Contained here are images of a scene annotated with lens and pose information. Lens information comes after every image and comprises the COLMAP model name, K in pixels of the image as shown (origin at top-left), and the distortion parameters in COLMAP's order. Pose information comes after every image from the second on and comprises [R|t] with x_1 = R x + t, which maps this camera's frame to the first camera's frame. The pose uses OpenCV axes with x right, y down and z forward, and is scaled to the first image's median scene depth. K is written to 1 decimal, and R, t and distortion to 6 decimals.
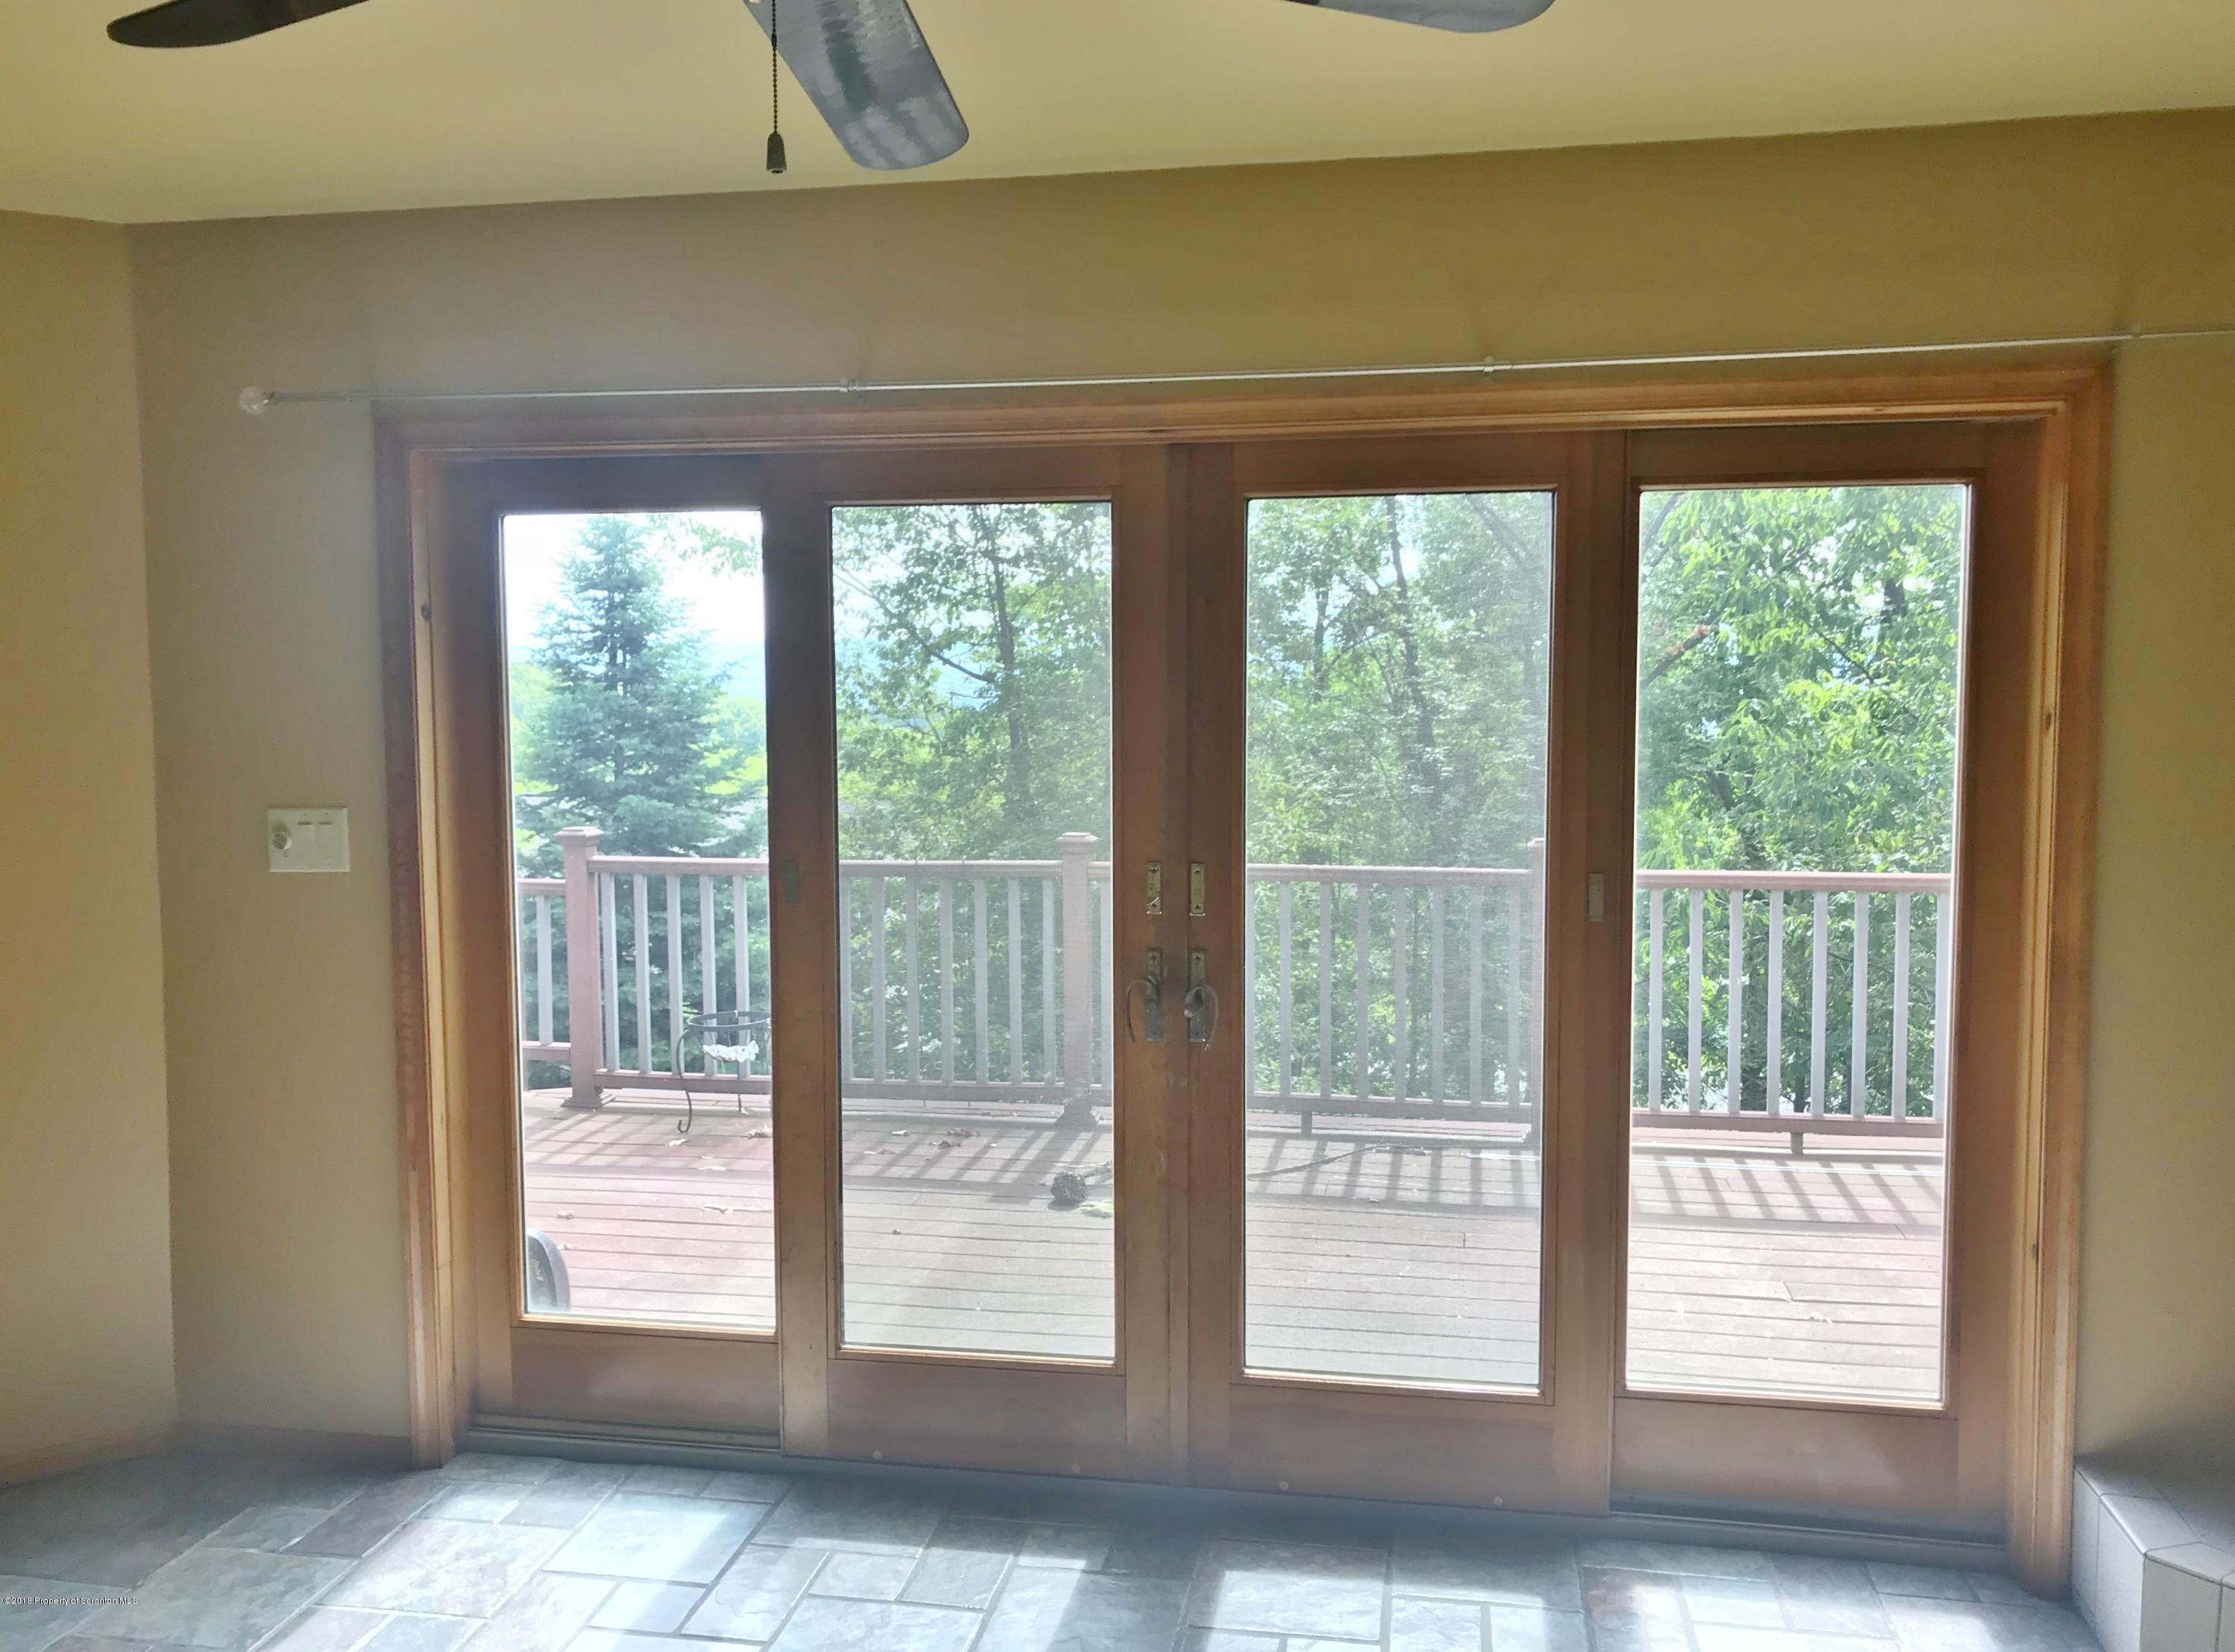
lens RADIAL K [[1907.8, 0, 1121.1], [0, 1907.8, 772.2], [0, 0, 1]] dist [0.000365, 0.011334]
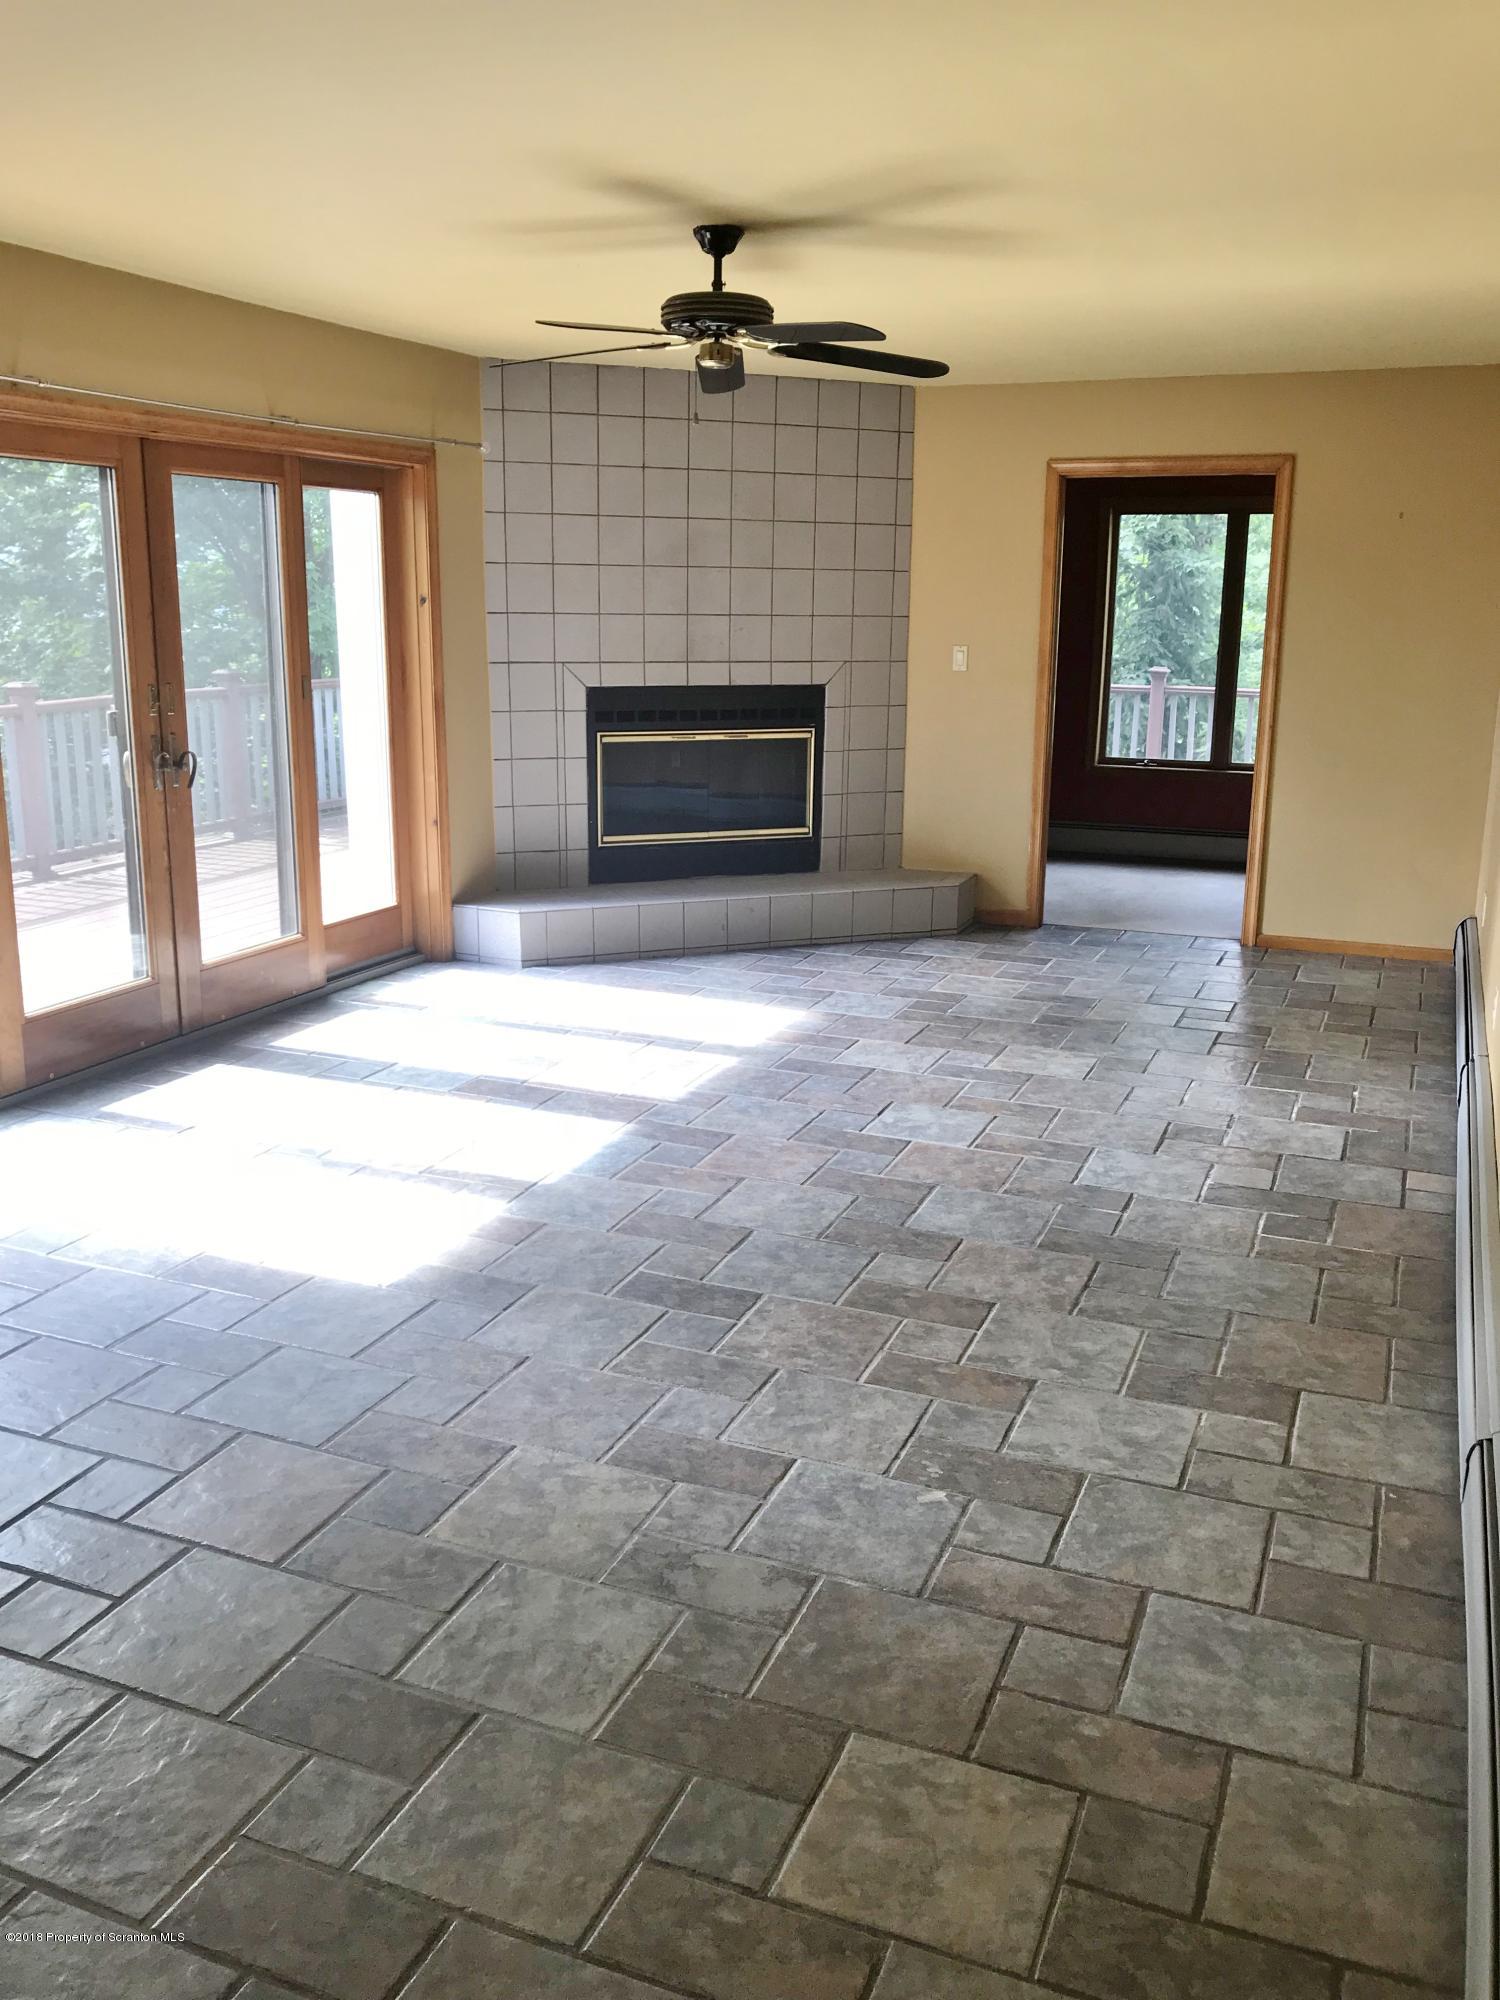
lens RADIAL K [[1636.3, 0, 750.0], [0, 1636.3, 1000.0], [0, 0, 1]] dist [-0.000714, -0.008586]
pose [[0.220580, -0.233769, 0.946941, -1.452253], [0.061450, 0.972256, 0.225704, 0.022172], [-0.973431, 0.008404, 0.228825, 0.126634]]
